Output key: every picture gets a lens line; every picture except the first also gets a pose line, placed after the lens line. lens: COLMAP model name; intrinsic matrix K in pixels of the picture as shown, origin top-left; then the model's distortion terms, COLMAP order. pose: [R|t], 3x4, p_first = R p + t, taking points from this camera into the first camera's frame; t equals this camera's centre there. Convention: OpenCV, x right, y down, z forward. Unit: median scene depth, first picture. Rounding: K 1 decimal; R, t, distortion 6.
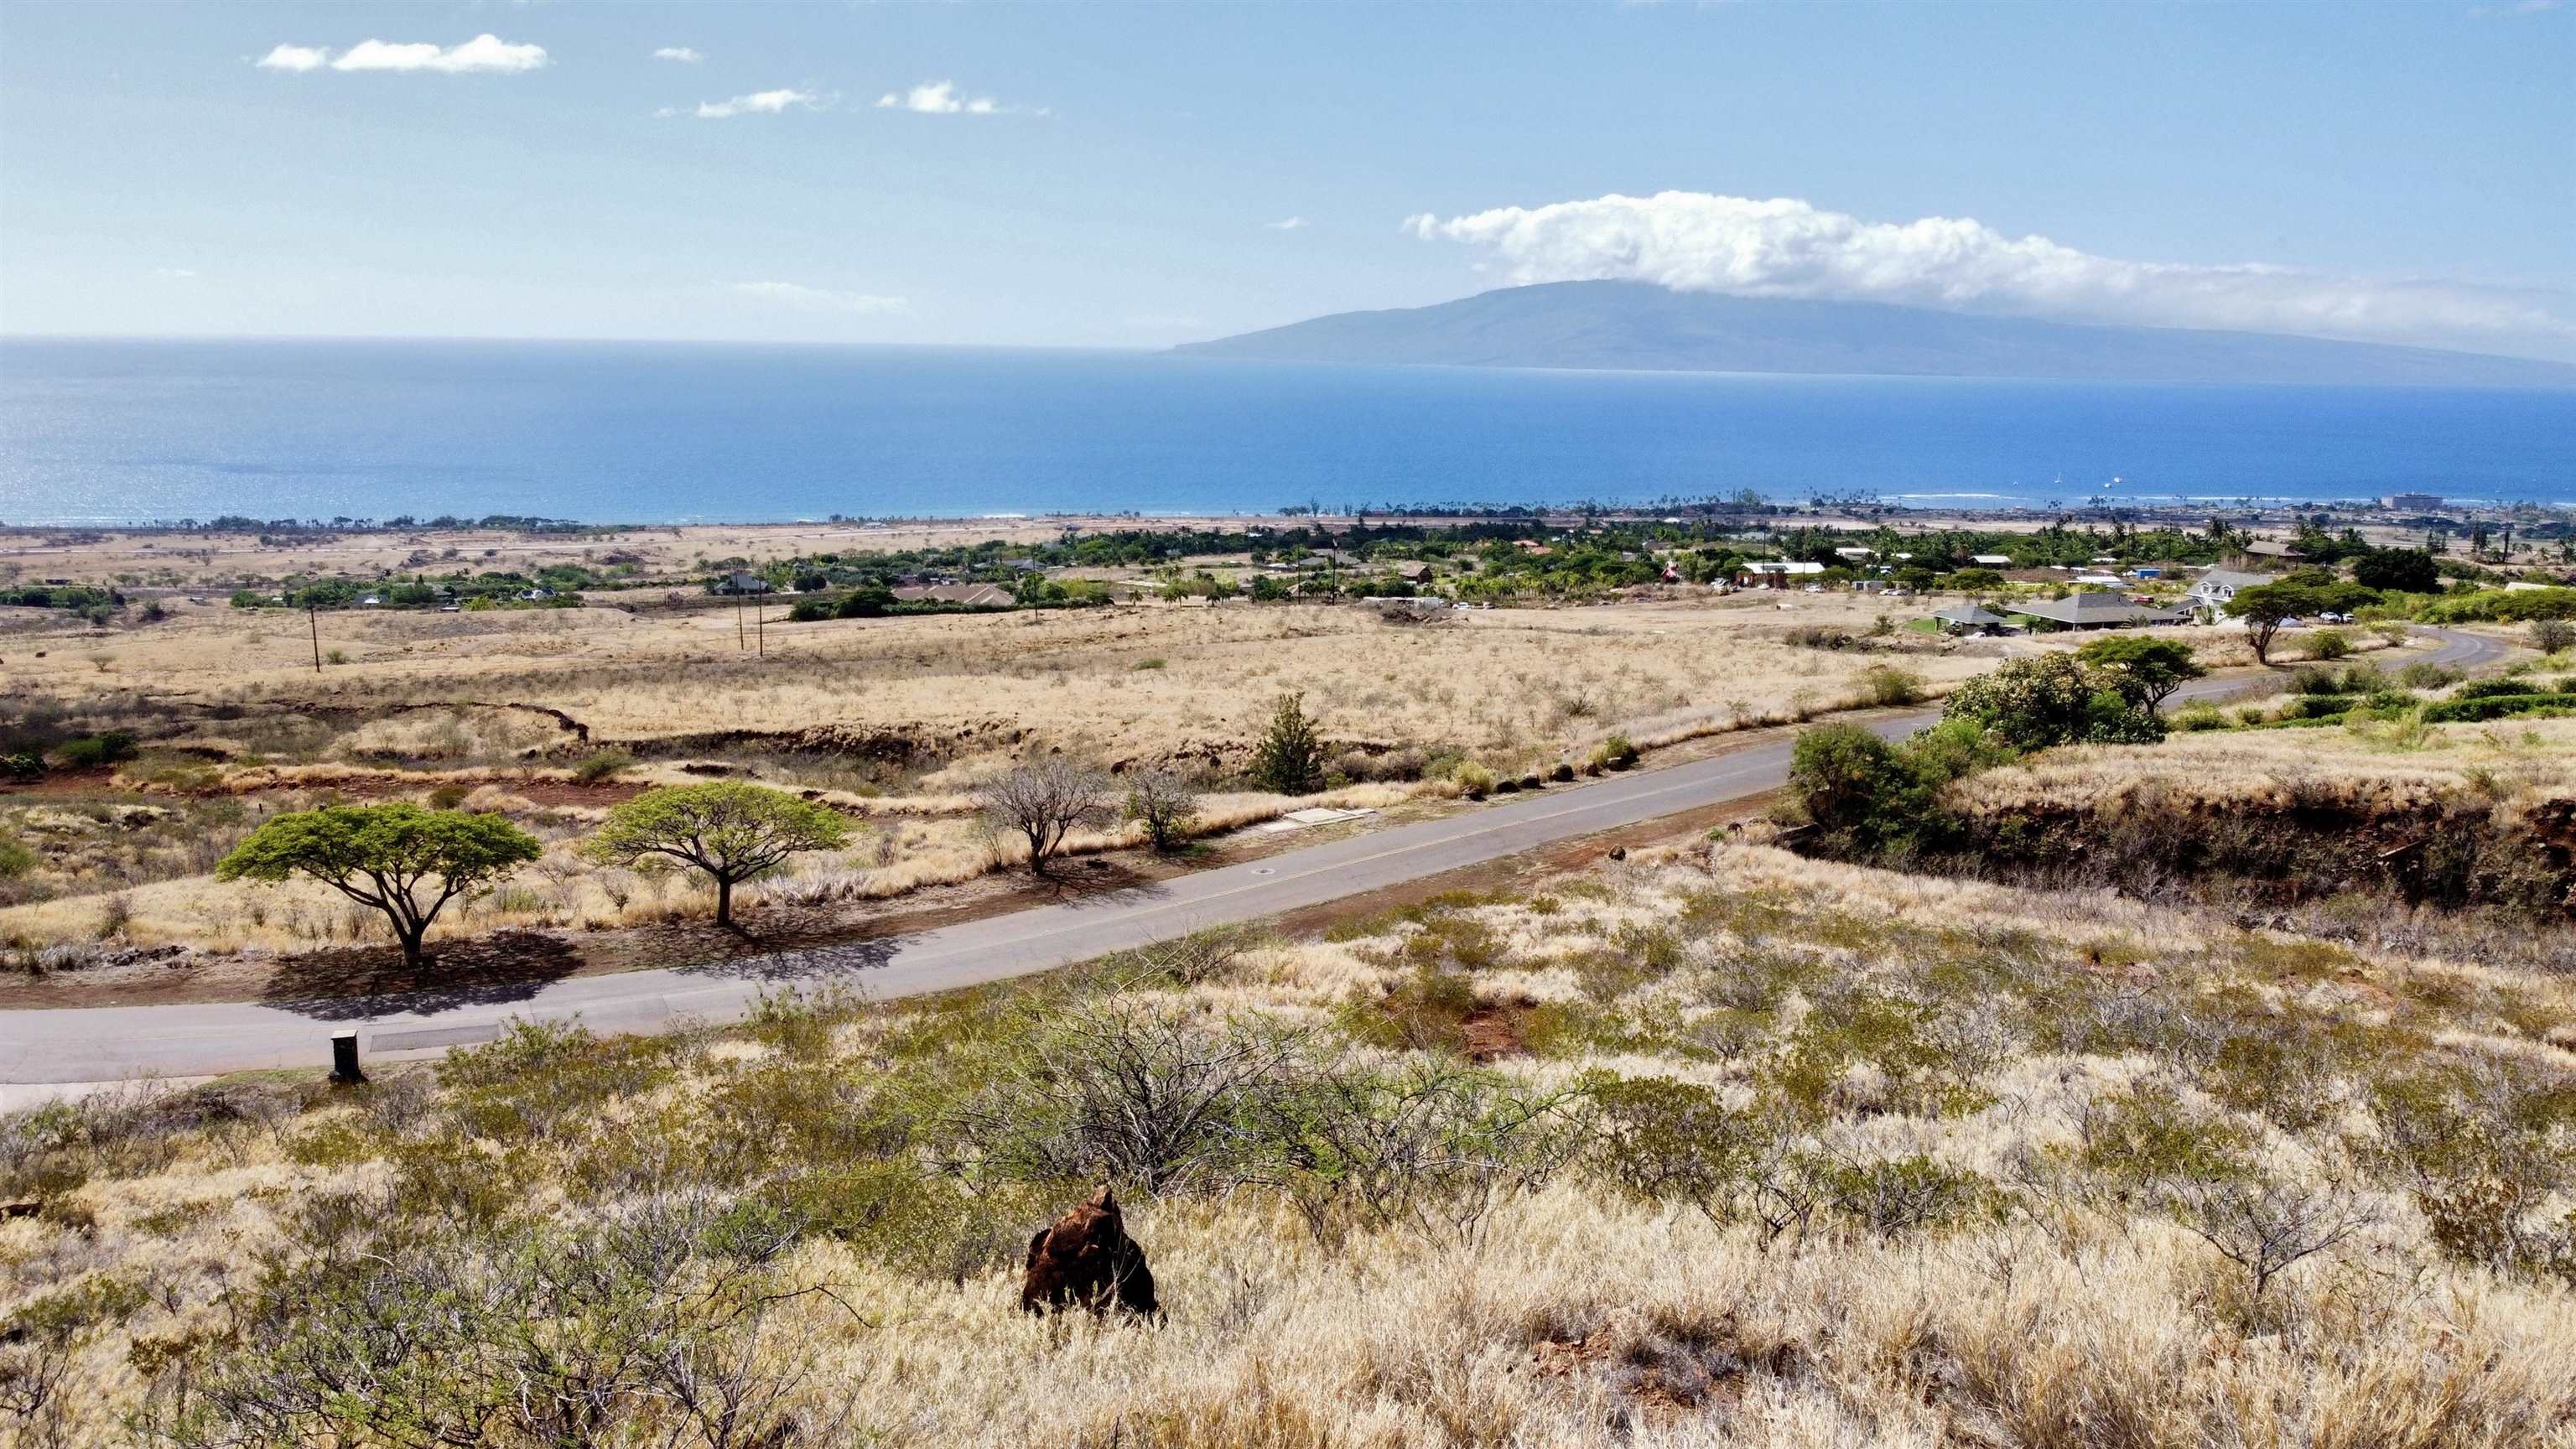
lens RADIAL K [[1955.3, 0, 1282.8], [0, 1955.3, 725.2], [0, 0, 1]] dist [0.002902, -0.007946]
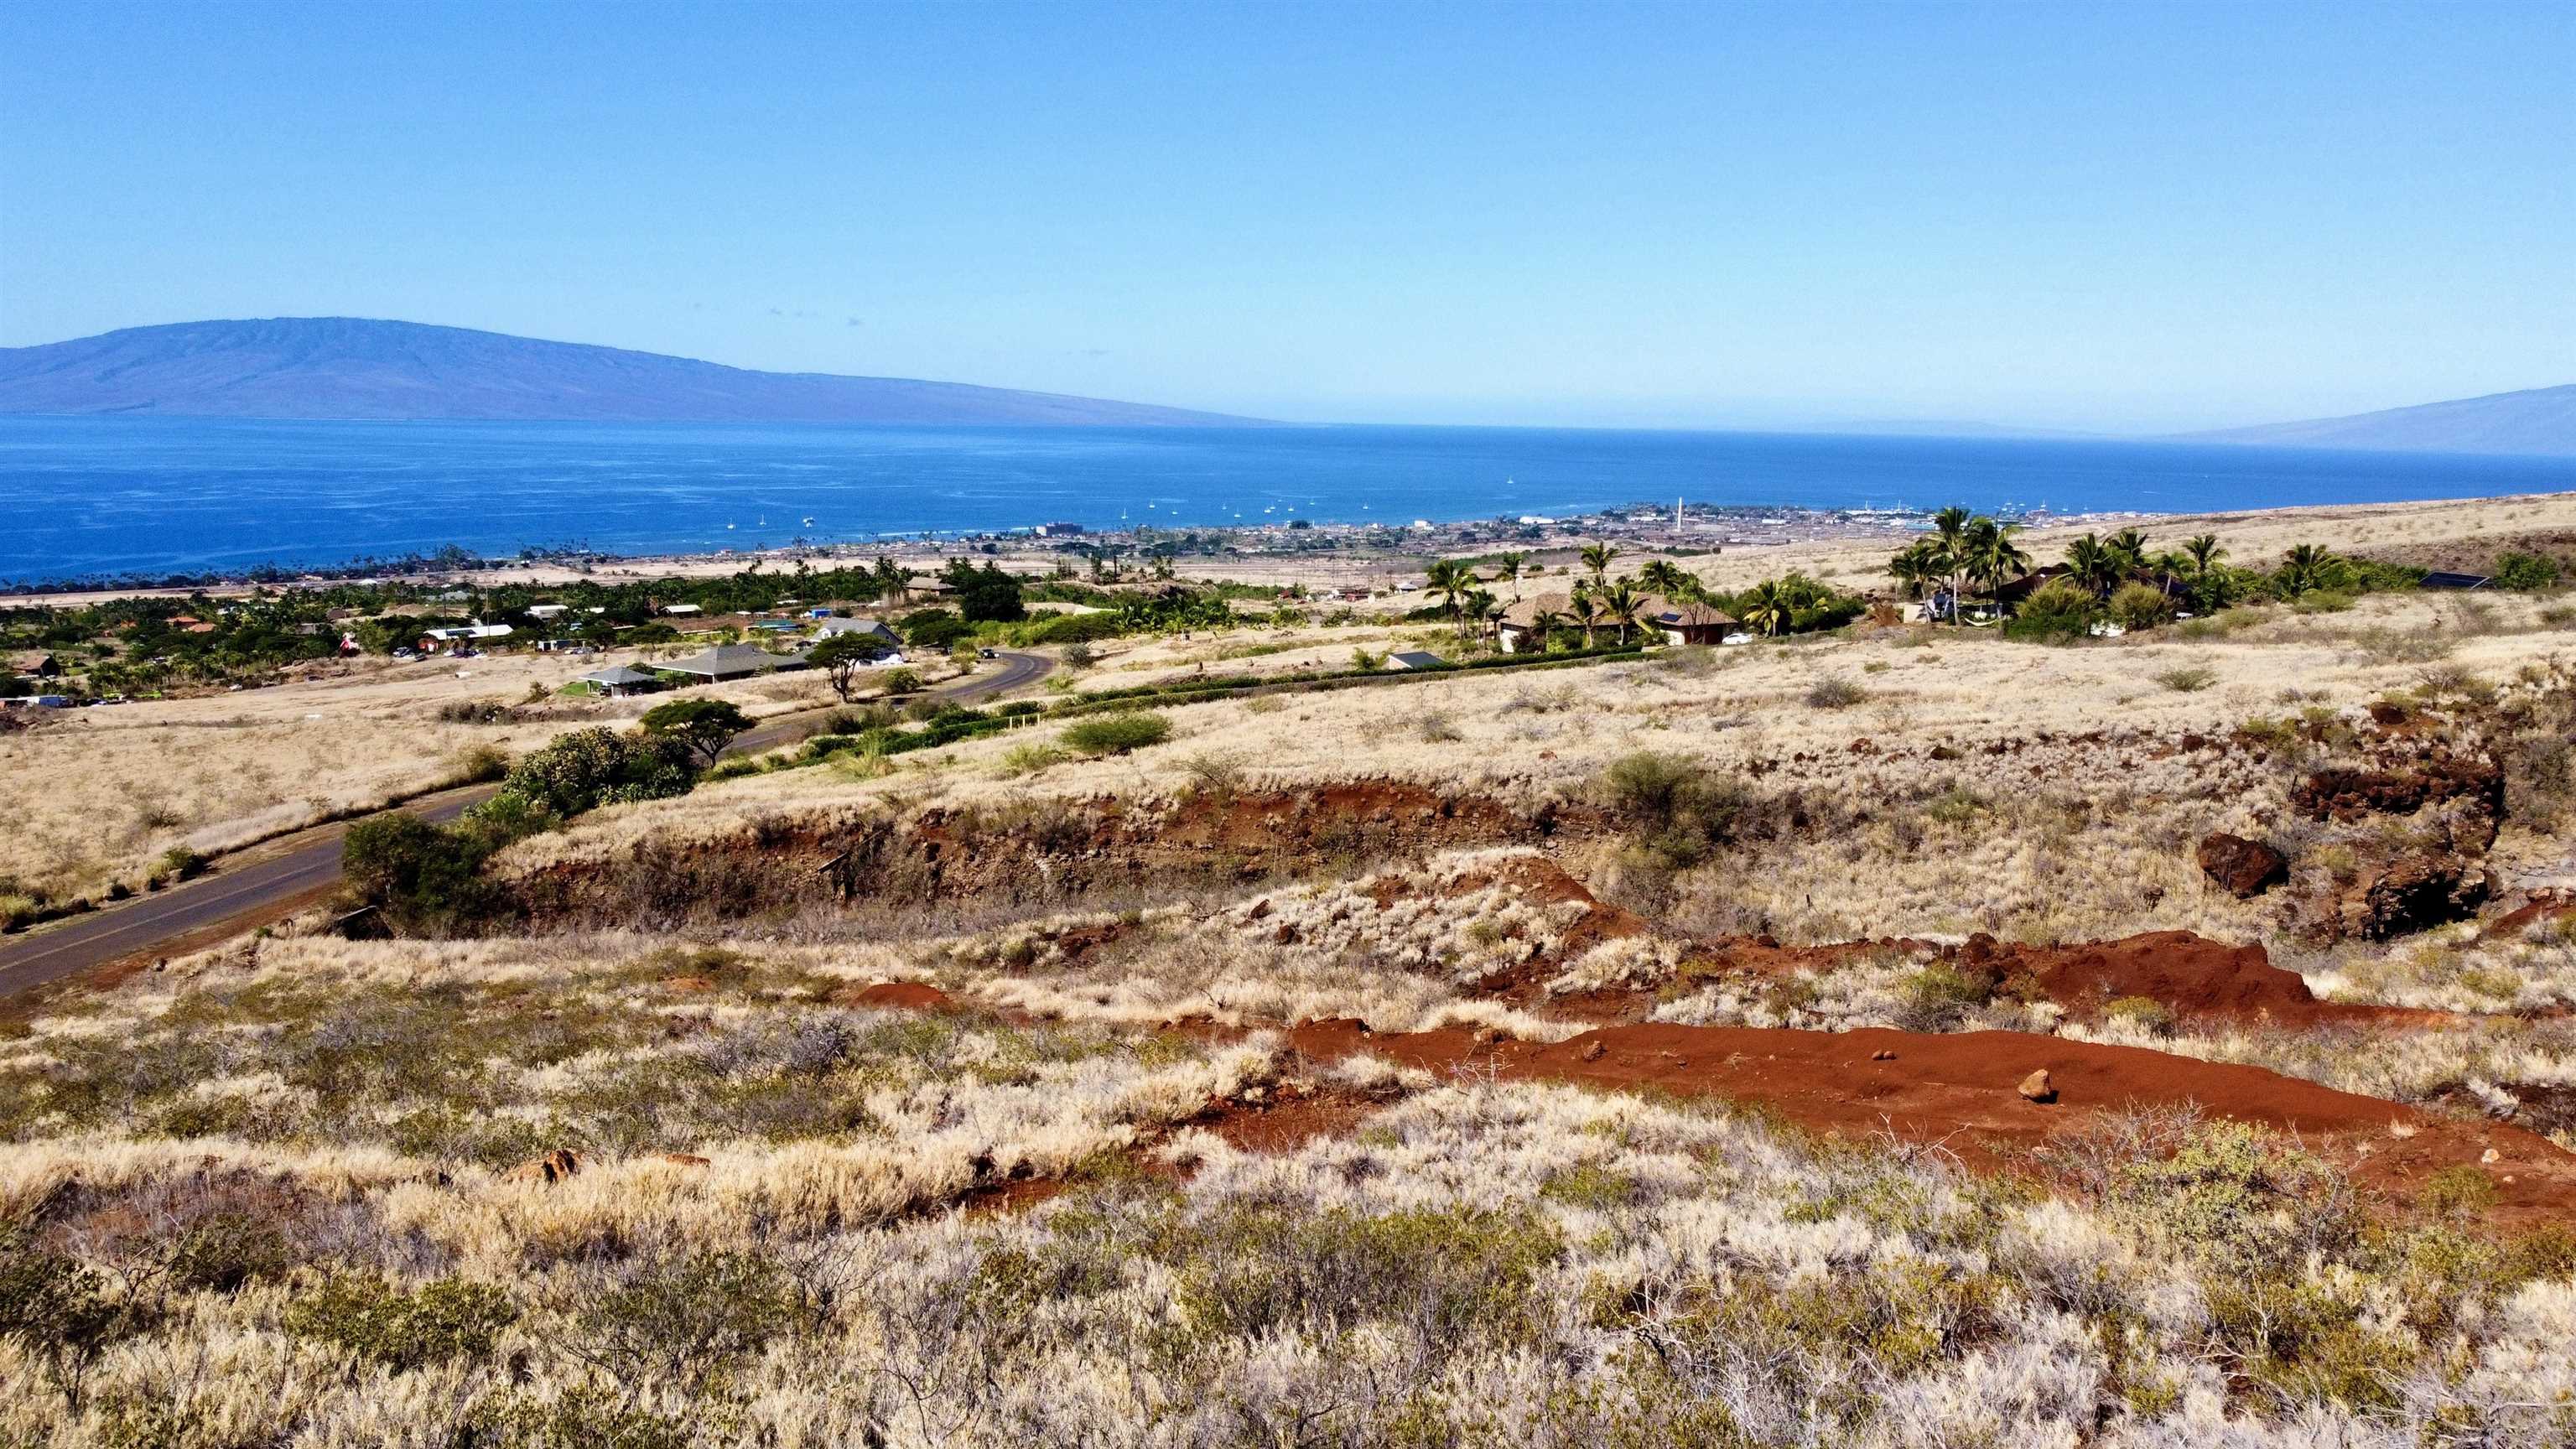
lens RADIAL K [[1955.0, 0, 1276.5], [0, 1955.0, 727.8], [0, 0, 1]] dist [0.002049, -0.002483]
pose [[0.809180, -0.098912, 0.579175, 0.031691], [0.111229, 0.993692, 0.014303, -0.004793], [-0.576937, 0.052847, 0.815077, -0.108029]]
